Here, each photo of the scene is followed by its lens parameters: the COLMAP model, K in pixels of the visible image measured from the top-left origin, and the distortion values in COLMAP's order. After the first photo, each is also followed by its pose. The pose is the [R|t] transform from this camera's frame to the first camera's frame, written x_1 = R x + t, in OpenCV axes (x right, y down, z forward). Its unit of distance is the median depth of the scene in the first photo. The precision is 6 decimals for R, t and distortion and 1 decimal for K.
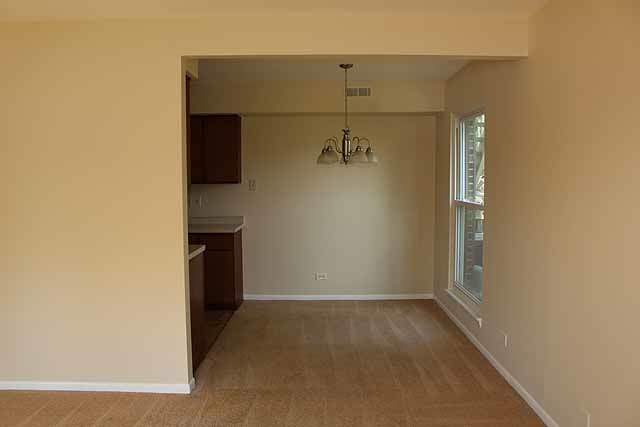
lens RADIAL K [[531.1, 0, 320.0], [0, 531.1, 213.5], [0, 0, 1]] dist [-0.074823, 0.001442]
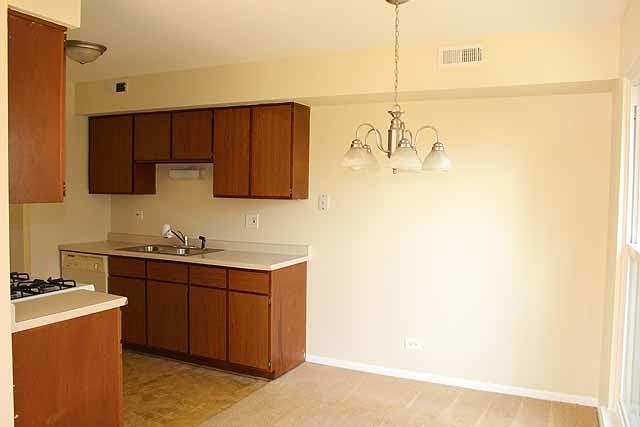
lens RADIAL K [[531.1, 0, 320.0], [0, 531.1, 213.5], [0, 0, 1]] dist [-0.074823, 0.001442]
pose [[0.907219, 0.043381, -0.418417, 0.179814], [-0.054142, 0.998437, -0.013876, -0.030865], [0.417161, 0.035242, 0.908149, 0.381019]]
